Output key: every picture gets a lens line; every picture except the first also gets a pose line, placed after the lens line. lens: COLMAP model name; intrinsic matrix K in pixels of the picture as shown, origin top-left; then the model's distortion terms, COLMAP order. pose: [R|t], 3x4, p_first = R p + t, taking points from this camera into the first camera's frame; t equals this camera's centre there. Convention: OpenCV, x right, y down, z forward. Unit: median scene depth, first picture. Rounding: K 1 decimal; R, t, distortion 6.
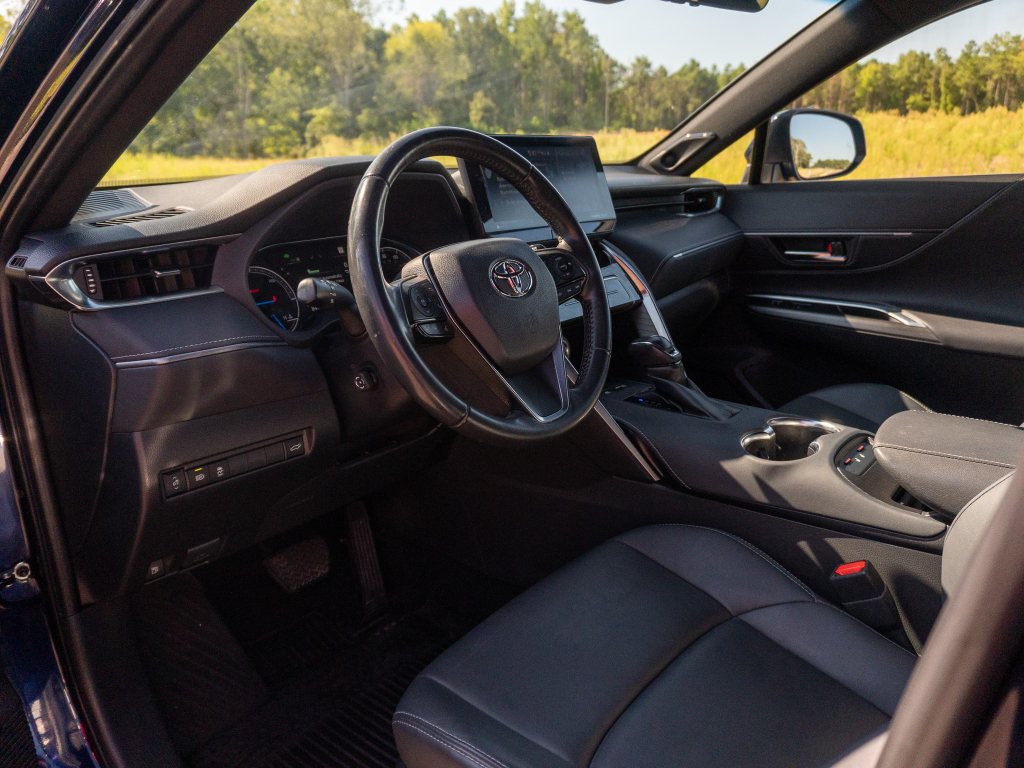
lens RADIAL K [[769.4, 0, 515.5], [0, 769.4, 383.0], [0, 0, 1]] dist [-0.014805, -0.001955]
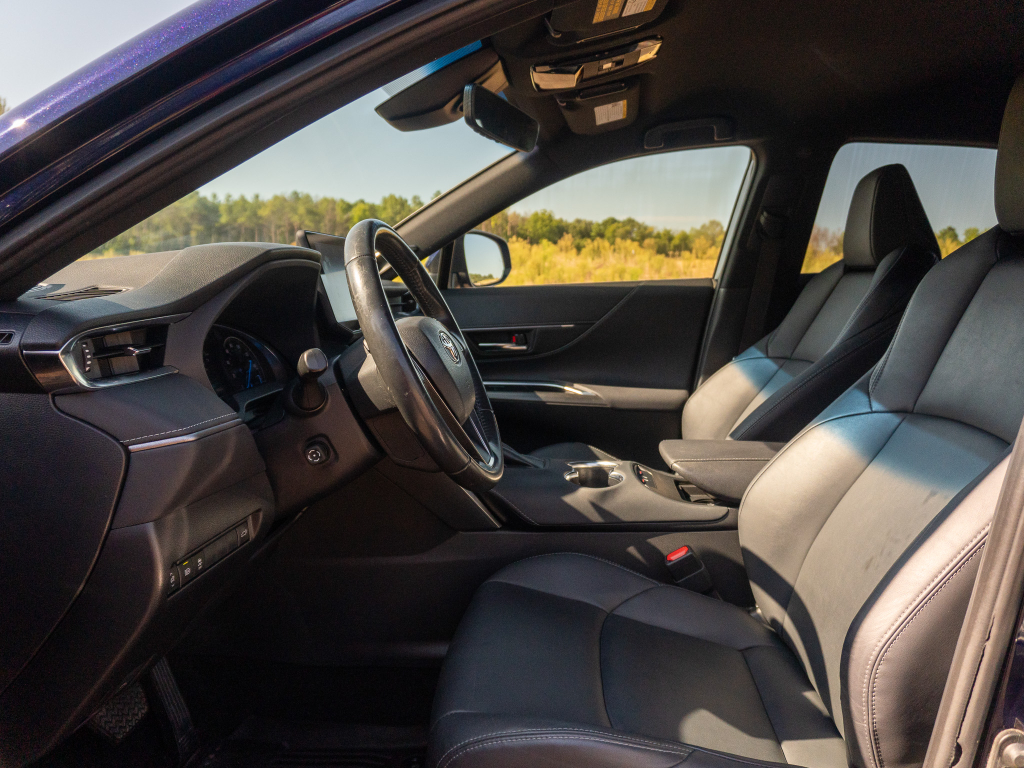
lens RADIAL K [[769.4, 0, 506.7], [0, 769.4, 382.7], [0, 0, 1]] dist [-0.014805, -0.001955]
pose [[0.826687, -0.057597, 0.559706, -0.326815], [0.144662, 0.983065, -0.112503, 0.032922], [-0.543747, 0.173973, 0.821019, 0.004761]]
